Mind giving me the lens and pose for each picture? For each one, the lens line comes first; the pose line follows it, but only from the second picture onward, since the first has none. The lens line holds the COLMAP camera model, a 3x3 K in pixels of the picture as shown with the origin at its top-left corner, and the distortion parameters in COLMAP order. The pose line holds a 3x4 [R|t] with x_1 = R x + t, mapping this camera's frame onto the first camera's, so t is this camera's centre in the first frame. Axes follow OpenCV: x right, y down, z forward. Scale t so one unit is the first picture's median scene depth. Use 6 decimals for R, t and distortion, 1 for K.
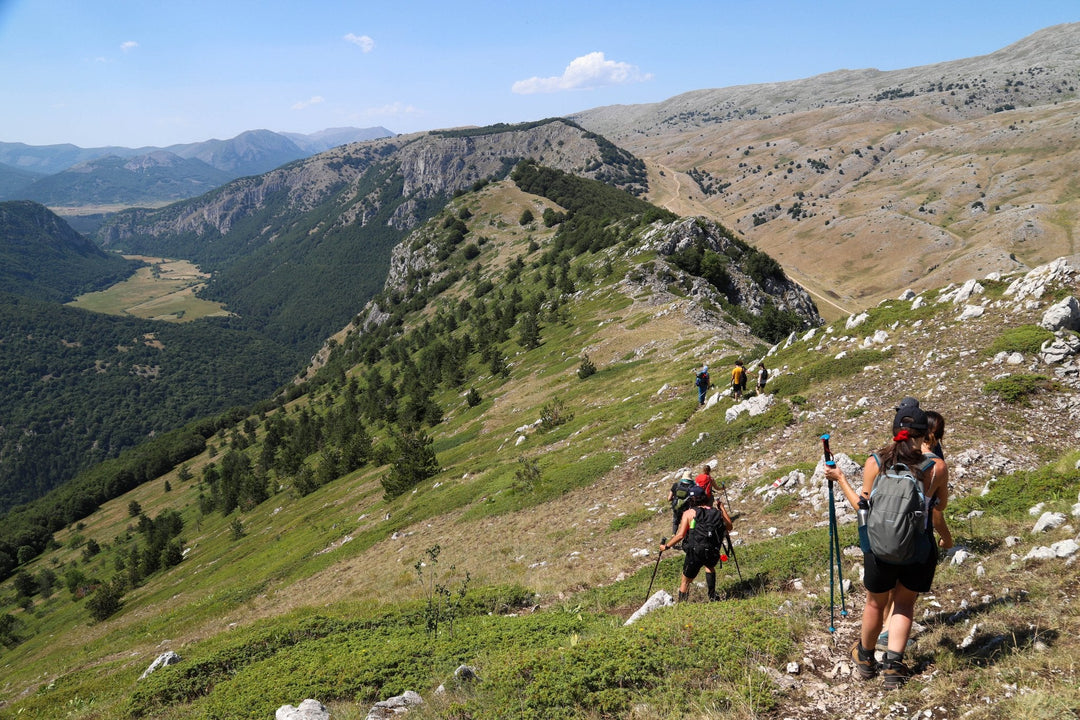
lens RADIAL K [[1543.7, 0, 539.7], [0, 1543.7, 358.0], [0, 0, 1]] dist [0.168020, 0.000000]
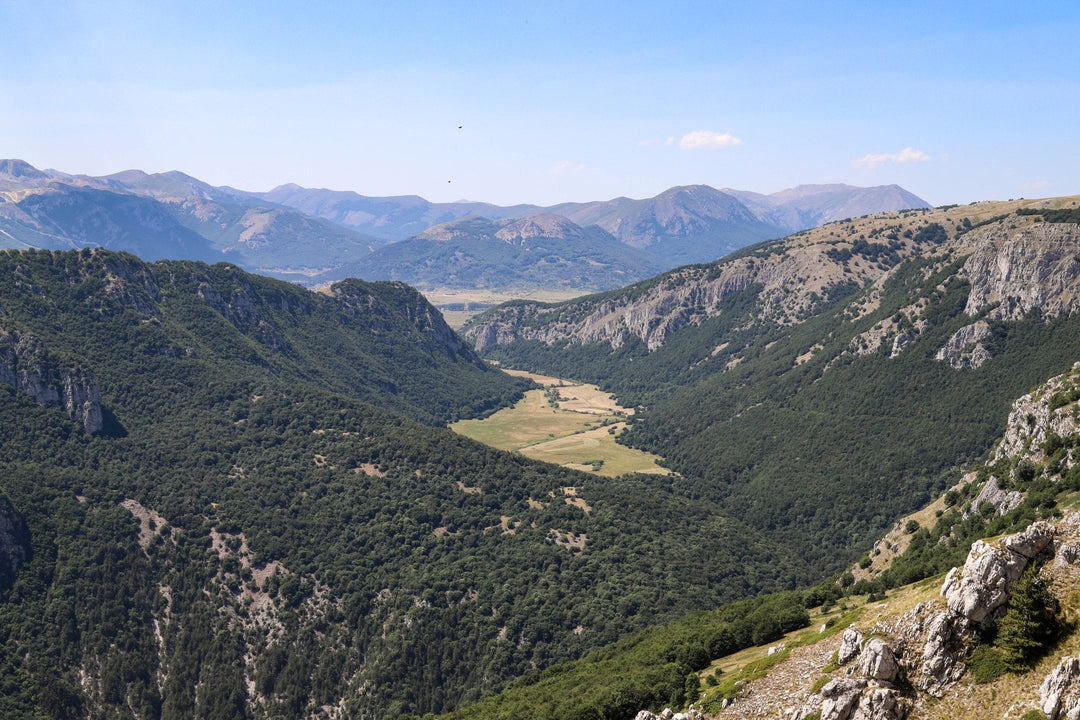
lens RADIAL K [[1543.7, 0, 539.8], [0, 1543.7, 340.4], [0, 0, 1]] dist [0.168020, 0.000000]
pose [[0.888440, 0.078955, -0.452151, 0.042366], [-0.123245, 0.989954, -0.069298, -0.031338], [0.442137, 0.117293, 0.889245, 0.383546]]
